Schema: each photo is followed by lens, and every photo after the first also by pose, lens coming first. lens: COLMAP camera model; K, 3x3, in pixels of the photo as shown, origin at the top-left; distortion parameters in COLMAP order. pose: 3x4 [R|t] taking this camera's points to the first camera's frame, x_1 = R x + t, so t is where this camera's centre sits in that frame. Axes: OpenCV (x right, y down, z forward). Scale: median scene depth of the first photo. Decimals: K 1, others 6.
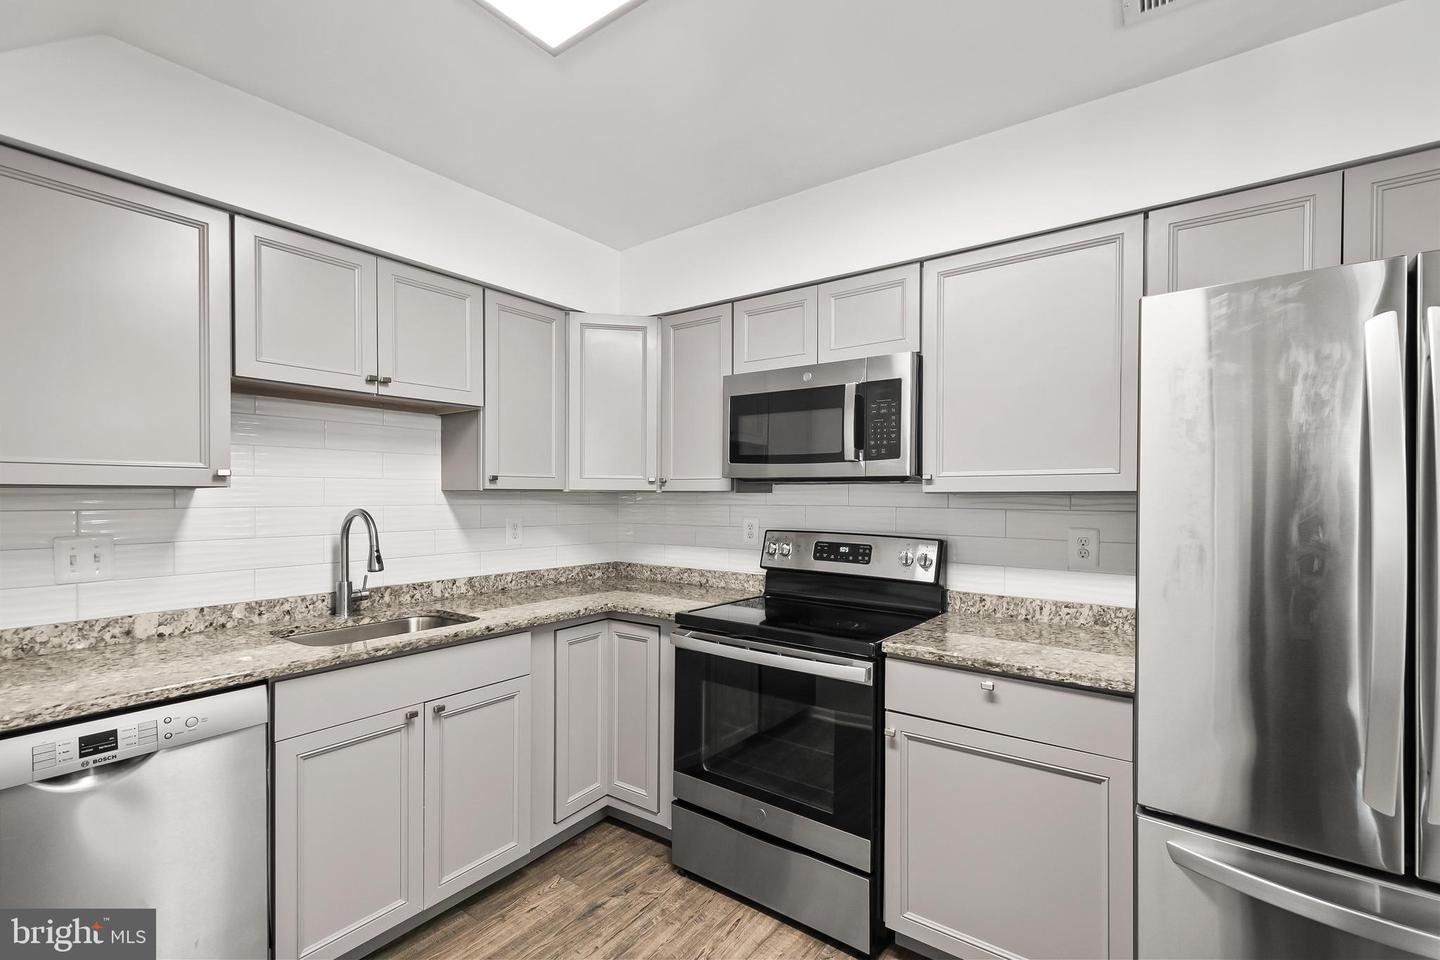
lens RADIAL K [[627.2, 0, 732.0], [0, 627.2, 501.0], [0, 0, 1]] dist [0.010819, -0.000330]
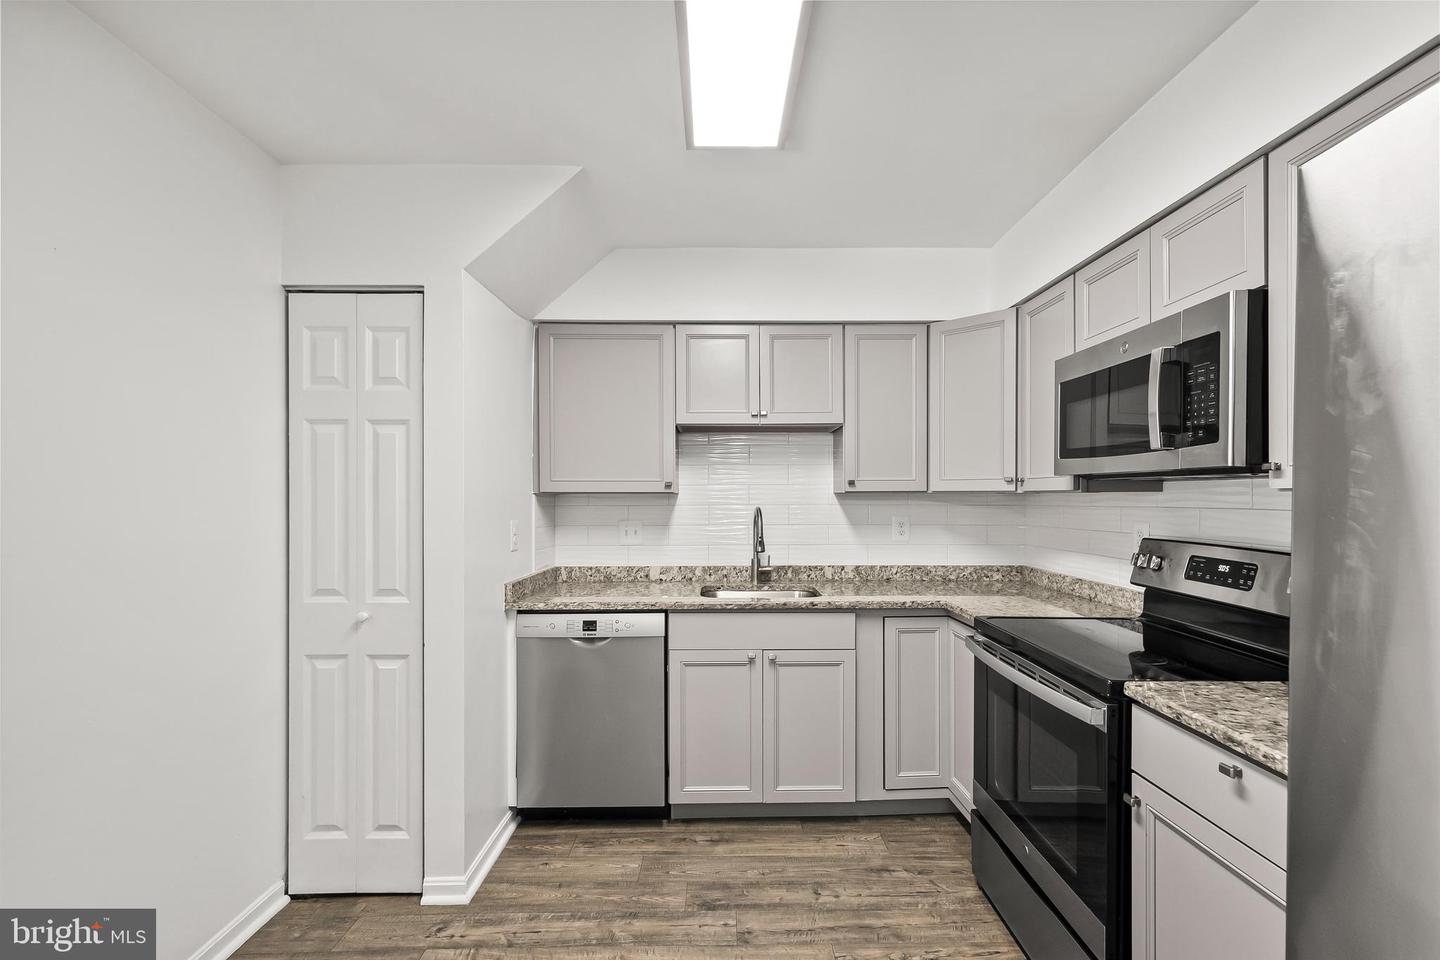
lens RADIAL K [[627.2, 0, 732.0], [0, 627.2, 501.0], [0, 0, 1]] dist [0.010819, -0.000330]
pose [[0.602189, 0.000192, -0.798354, 0.455069], [-0.002260, 0.999996, -0.001464, 0.001251], [0.798350, 0.002686, 0.602187, 0.108641]]
